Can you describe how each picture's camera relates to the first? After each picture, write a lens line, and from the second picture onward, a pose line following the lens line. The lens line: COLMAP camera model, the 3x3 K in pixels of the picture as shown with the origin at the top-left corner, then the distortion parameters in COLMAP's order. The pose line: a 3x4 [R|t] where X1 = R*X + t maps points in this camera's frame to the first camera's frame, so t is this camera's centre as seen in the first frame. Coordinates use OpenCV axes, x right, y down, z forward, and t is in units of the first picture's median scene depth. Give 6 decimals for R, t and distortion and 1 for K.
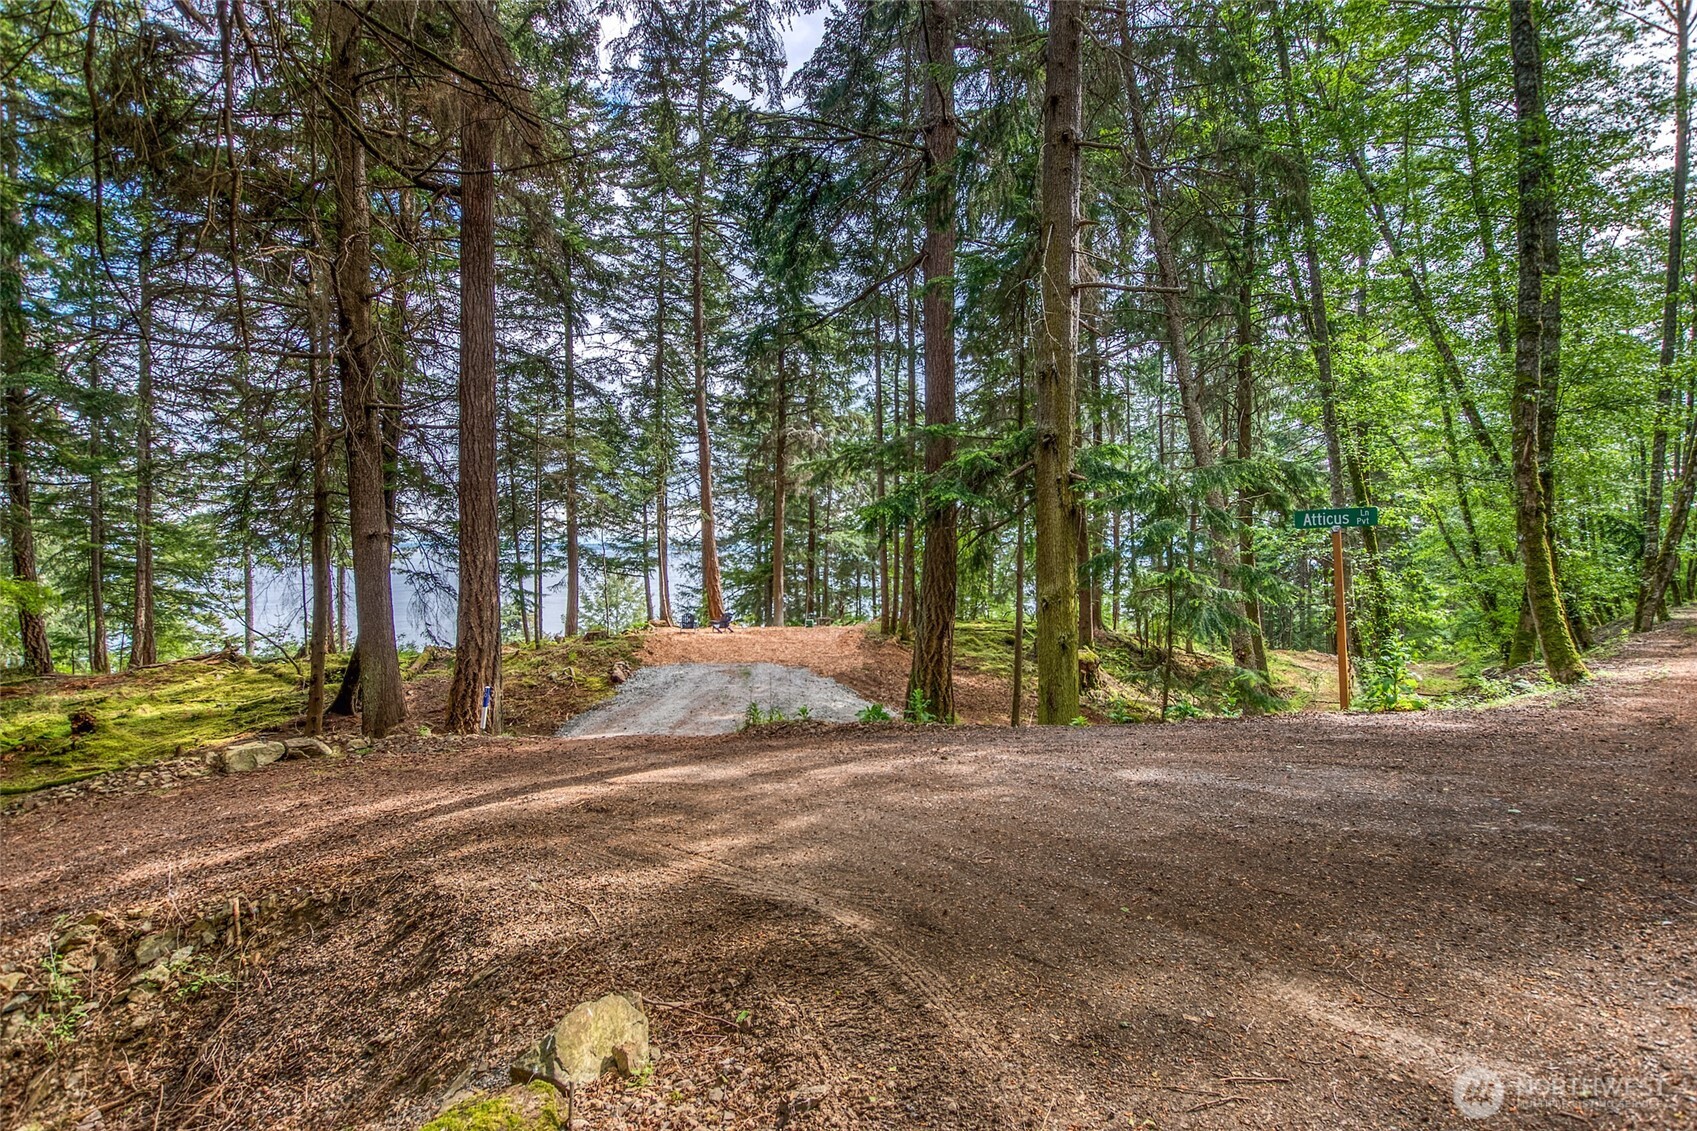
lens RADIAL K [[820.0, 0, 849.7], [0, 820.0, 556.2], [0, 0, 1]] dist [-0.015378, 0.000200]
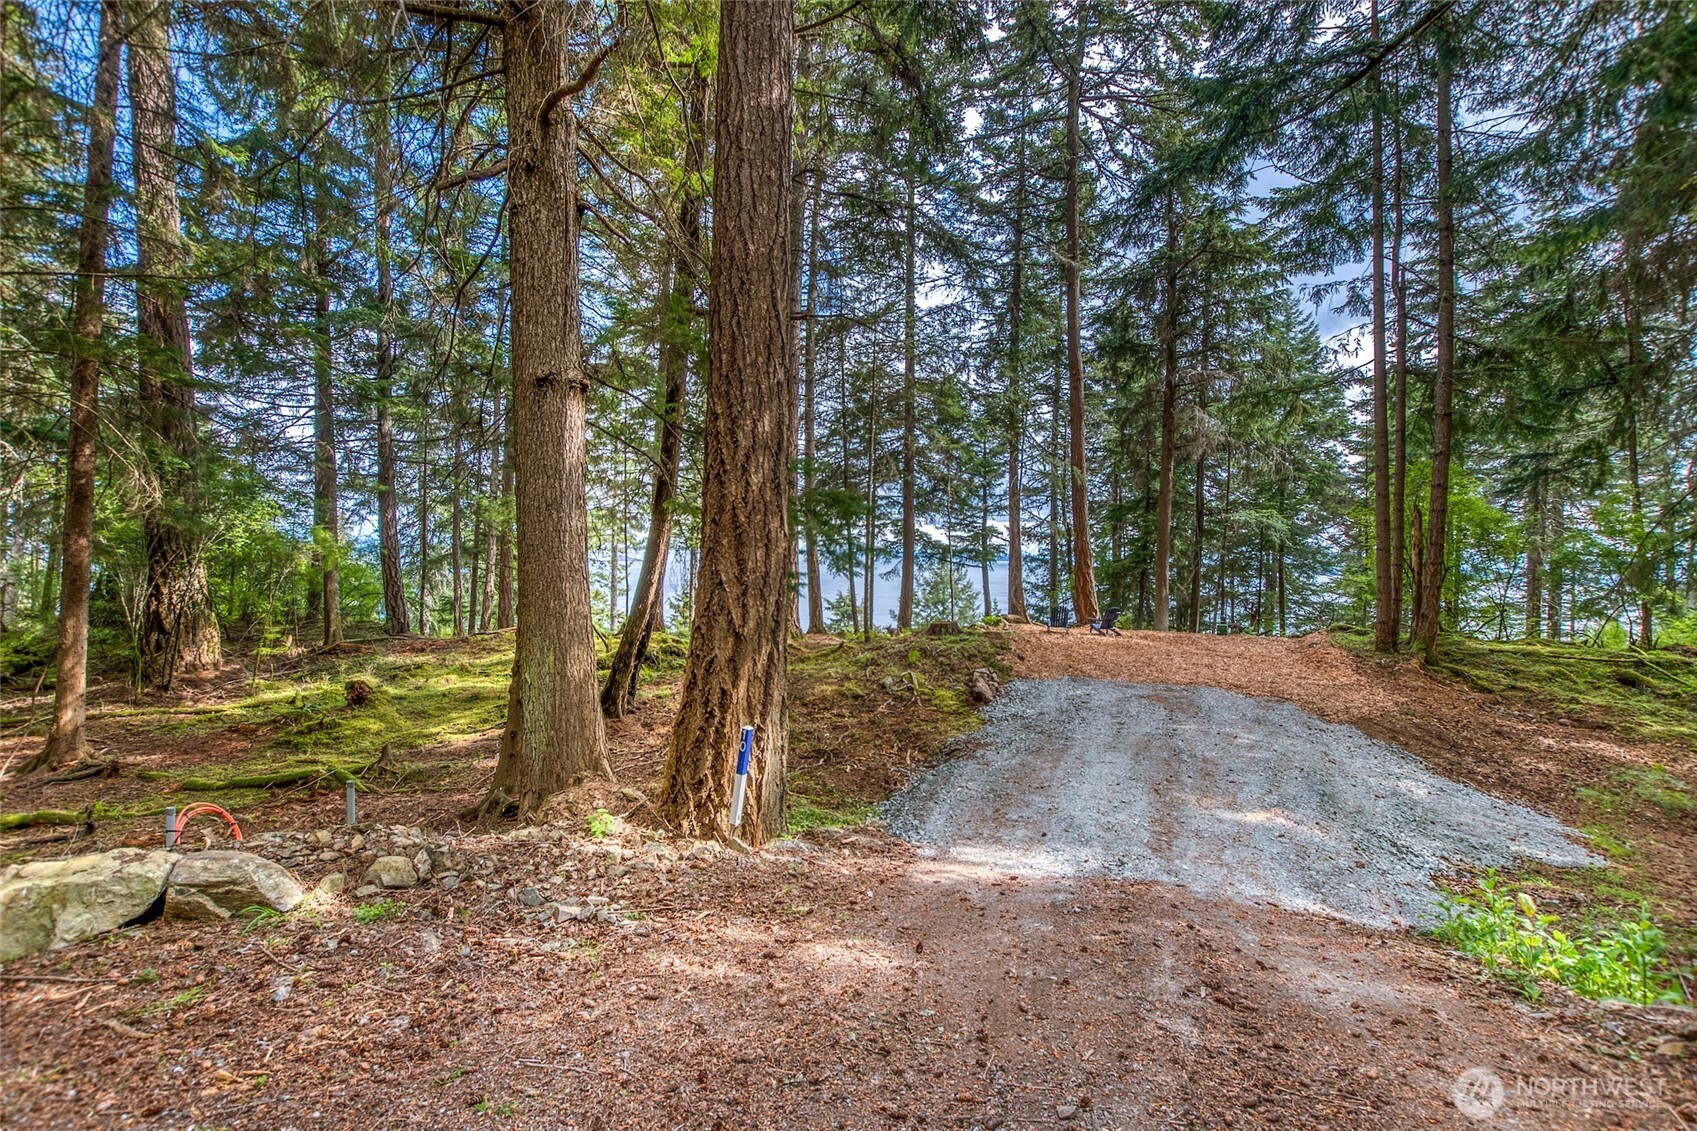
lens RADIAL K [[738.8, 0, 851.7], [0, 738.8, 557.5], [0, 0, 1]] dist [-0.028175, 0.007609]
pose [[0.924772, 0.022112, -0.379880, -0.150020], [-0.026680, 0.999621, -0.006764, 0.044451], [0.379586, 0.016391, 0.925011, 0.396735]]
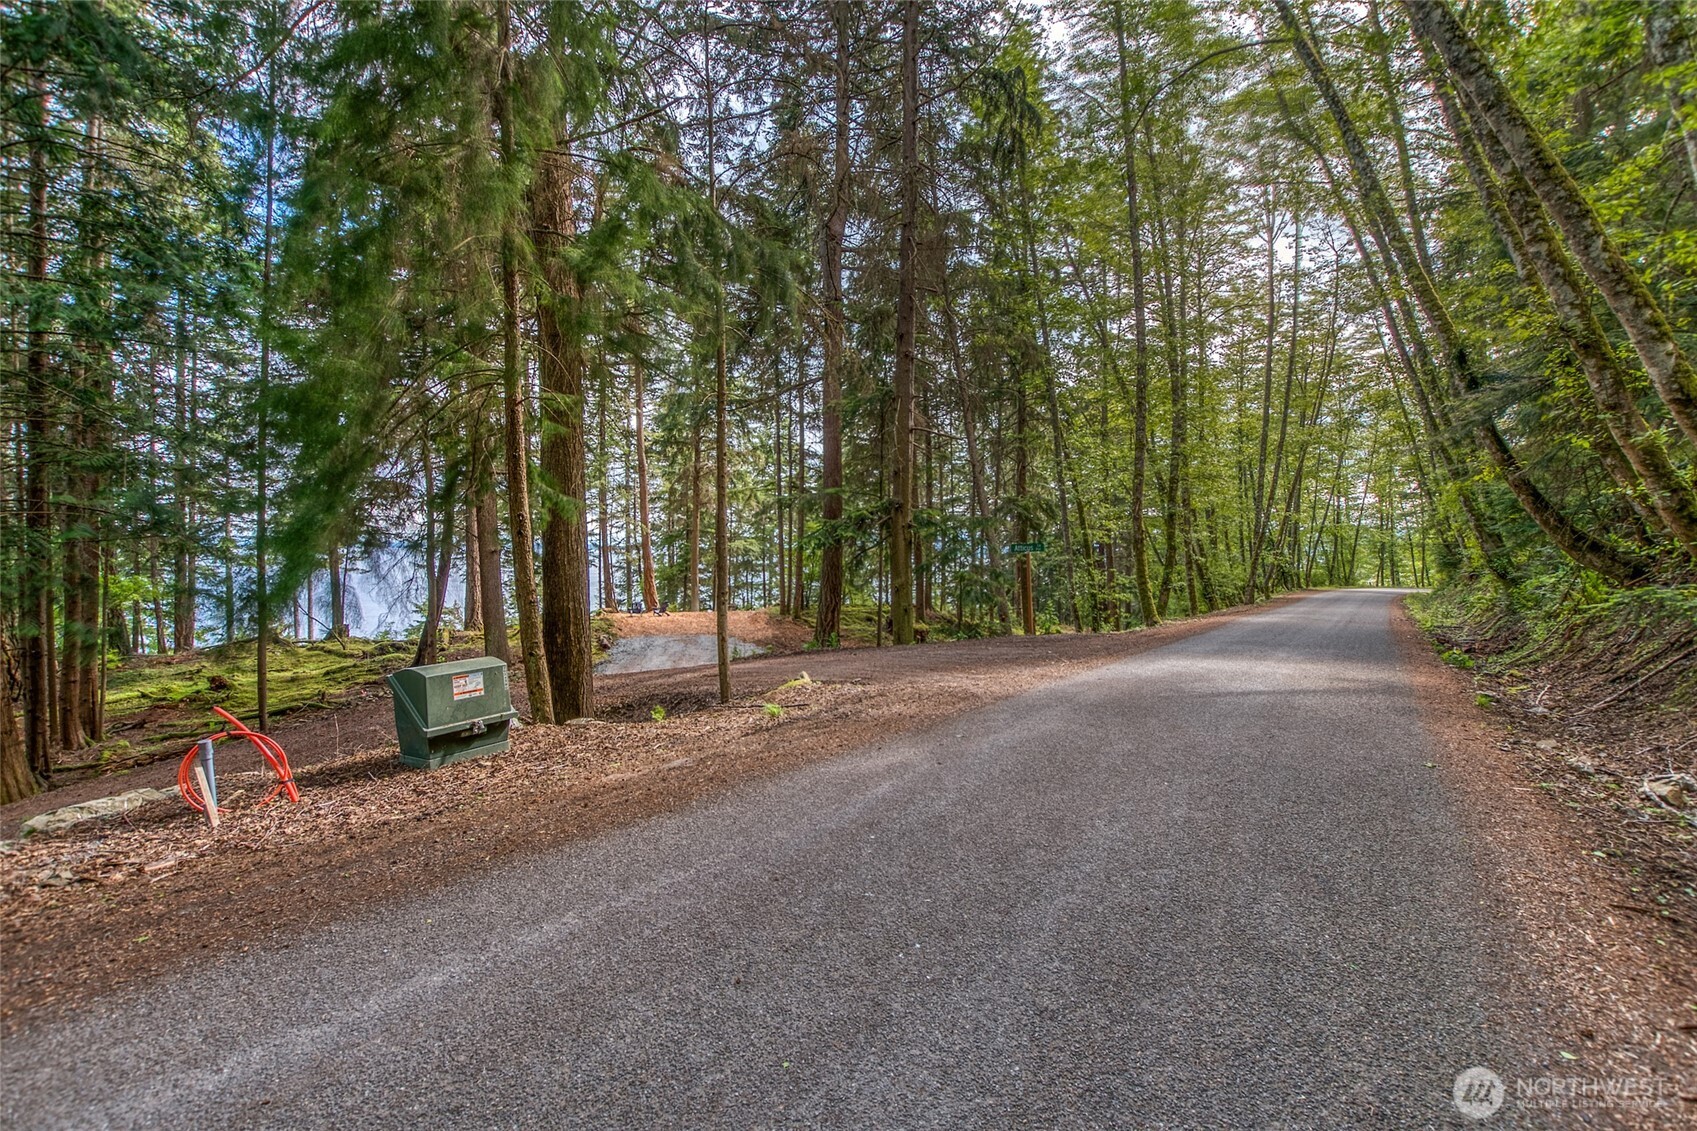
lens RADIAL K [[738.8, 0, 851.7], [0, 738.8, 557.5], [0, 0, 1]] dist [-0.028175, 0.007609]
pose [[0.983014, -0.000612, 0.183529, -0.089607], [-0.000059, 0.999993, 0.003650, -0.010700], [-0.183530, -0.003599, 0.983008, -0.335603]]
